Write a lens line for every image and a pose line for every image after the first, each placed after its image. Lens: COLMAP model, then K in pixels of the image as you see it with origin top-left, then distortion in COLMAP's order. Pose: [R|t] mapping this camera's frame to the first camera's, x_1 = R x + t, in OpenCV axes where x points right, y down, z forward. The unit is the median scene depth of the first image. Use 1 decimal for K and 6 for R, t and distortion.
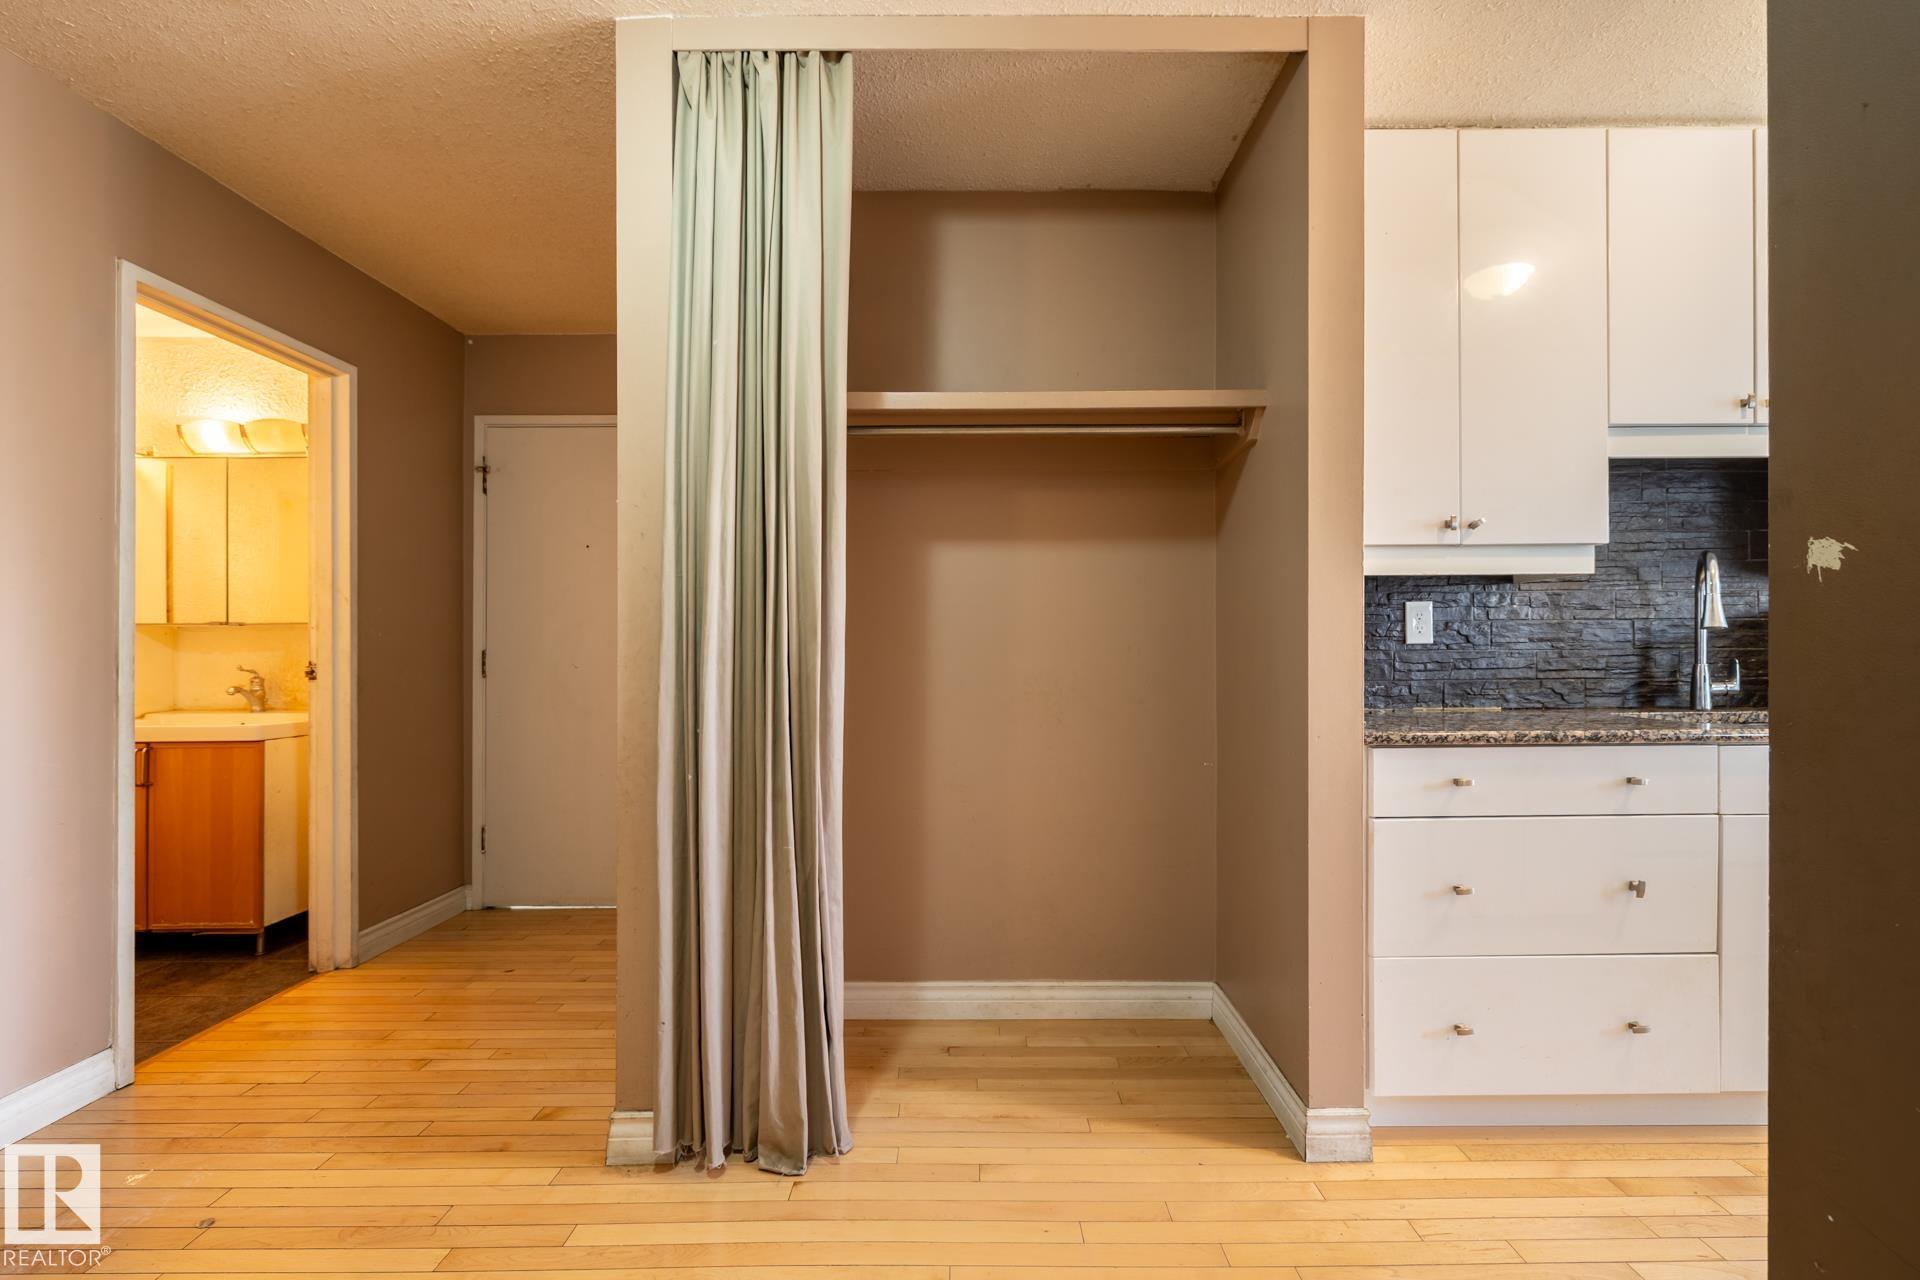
lens RADIAL K [[828.3, 0, 960.0], [0, 828.3, 640.0], [0, 0, 1]] dist [-0.000970, 0.000140]
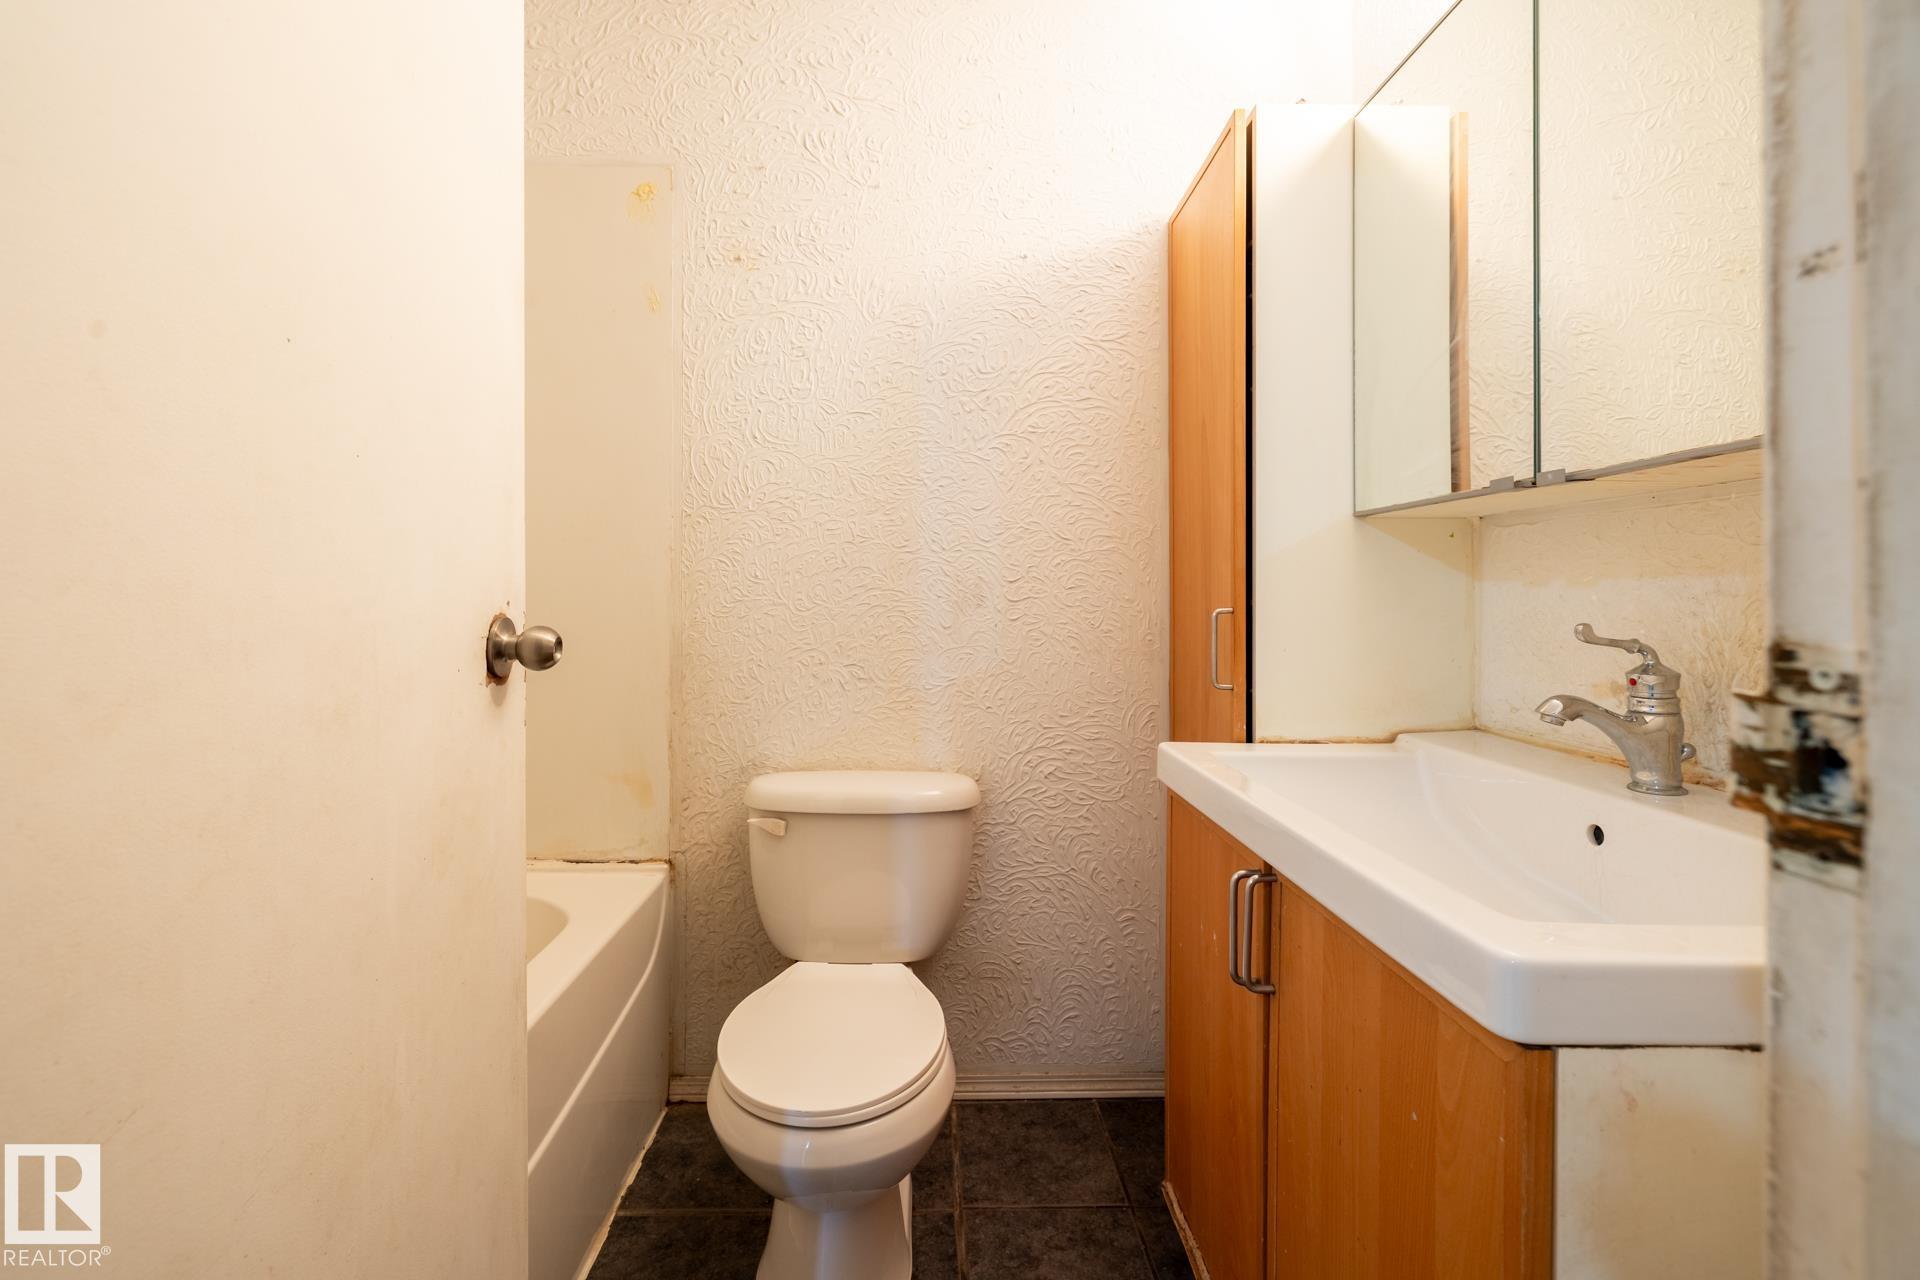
lens RADIAL K [[809.7, 0, 957.7], [0, 809.7, 598.4], [0, 0, 1]] dist [0.000652, 0.000140]
pose [[0.033216, 0.013529, -0.999357, -0.616101], [0.008025, 0.999873, 0.013803, 0.016661], [0.999416, -0.008478, 0.033103, 0.798066]]
